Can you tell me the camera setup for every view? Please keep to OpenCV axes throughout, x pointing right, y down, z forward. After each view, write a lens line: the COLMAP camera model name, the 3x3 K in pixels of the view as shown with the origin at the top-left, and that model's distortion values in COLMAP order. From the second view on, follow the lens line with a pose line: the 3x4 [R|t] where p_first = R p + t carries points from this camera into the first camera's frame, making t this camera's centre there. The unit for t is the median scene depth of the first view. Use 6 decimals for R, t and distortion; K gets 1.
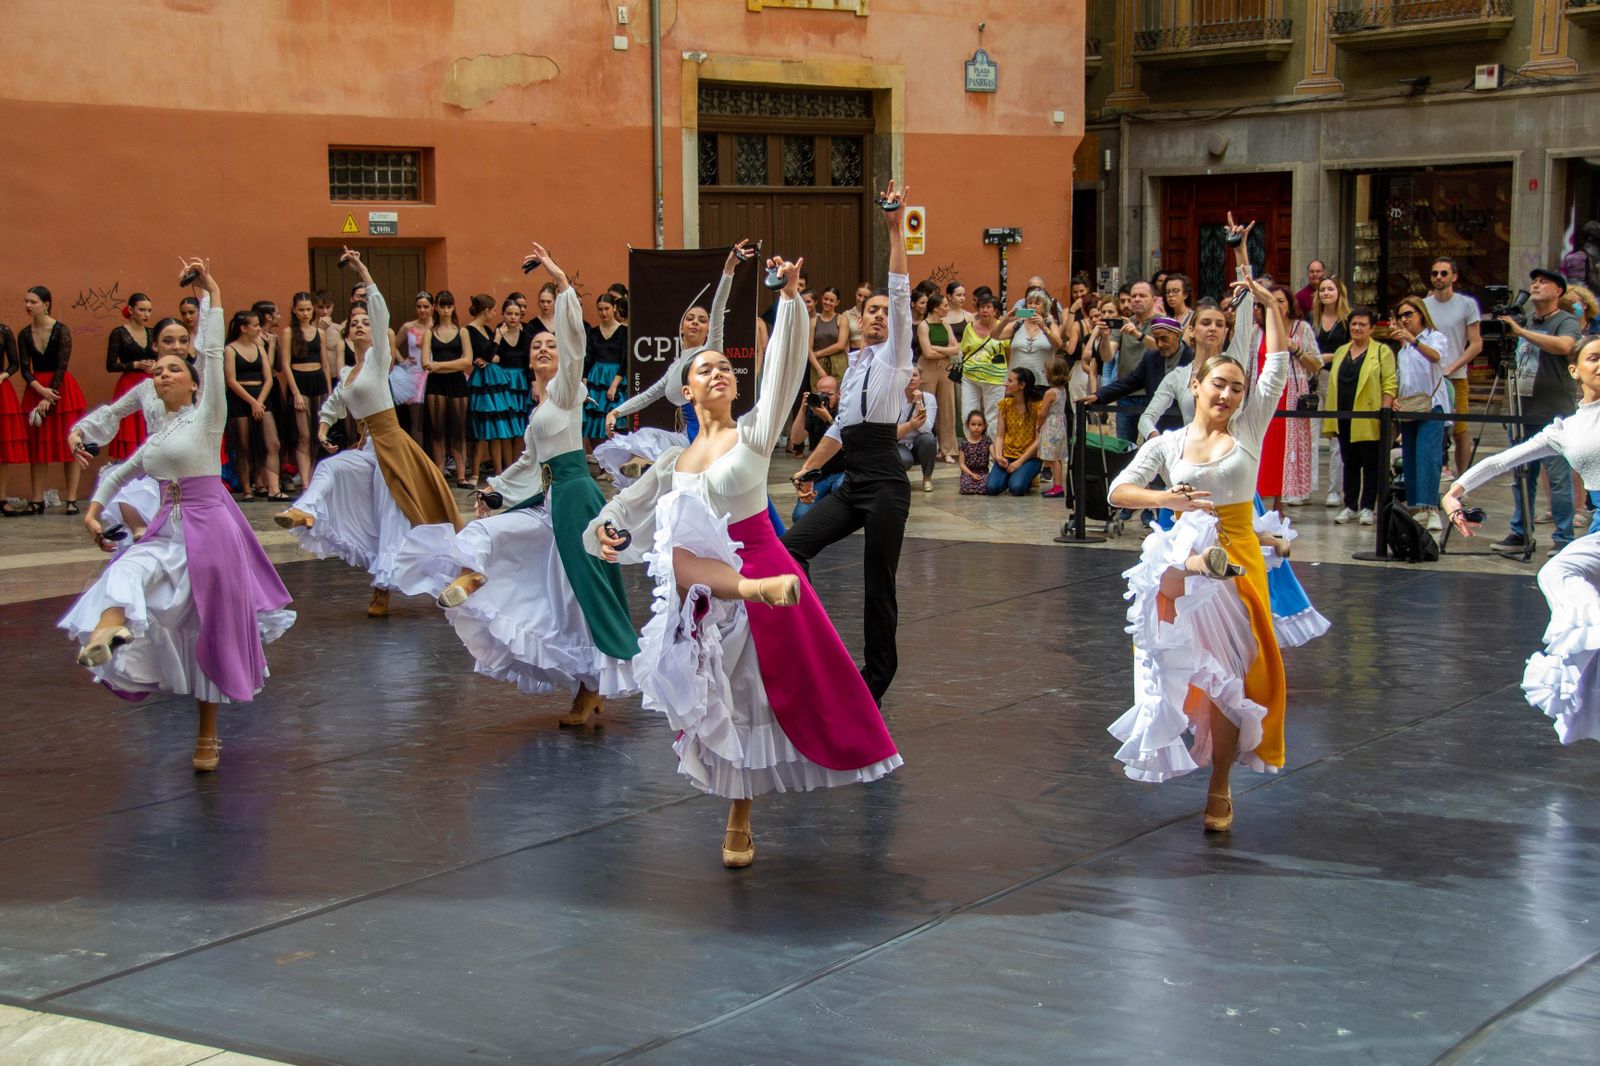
lens RADIAL K [[2580.2, 0, 796.4], [0, 2580.2, 531.1], [0, 0, 1]] dist [0.165952, 0.744984]
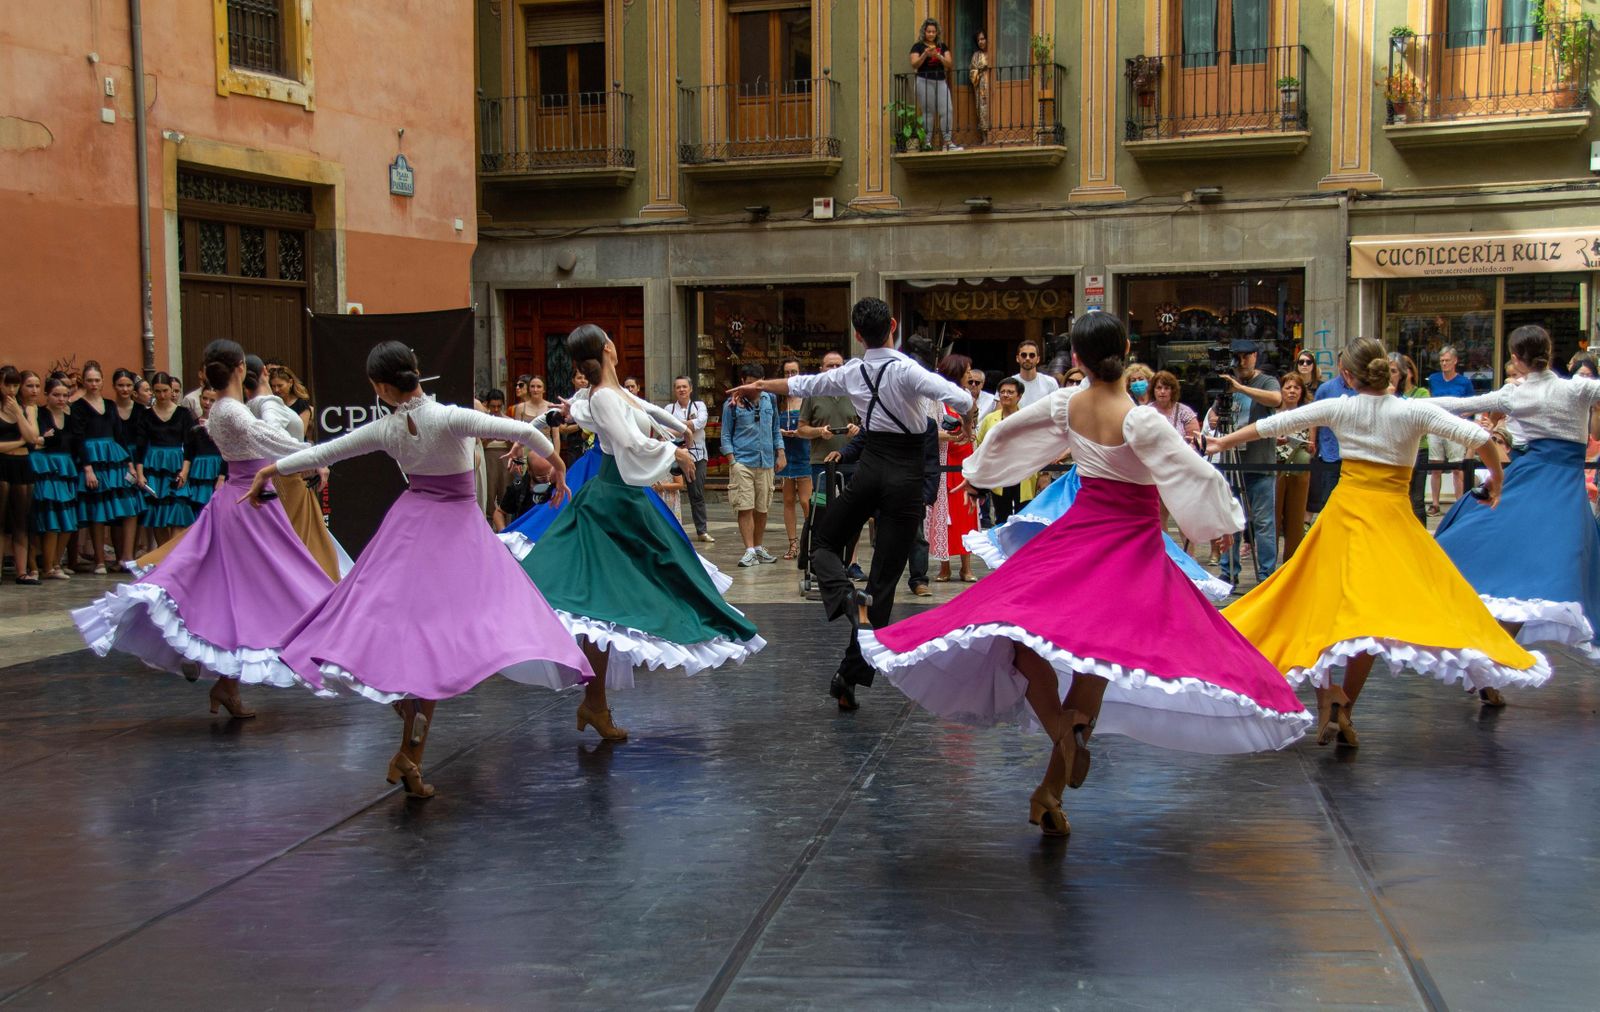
lens RADIAL K [[2282.7, 0, 788.4], [0, 2282.7, 538.1], [0, 0, 1]] dist [0.089837, 0.524202]
pose [[0.899034, -0.025550, 0.437133, -0.197468], [0.047781, 0.998059, -0.039933, 0.010088], [-0.435264, 0.056788, 0.898510, 0.128365]]
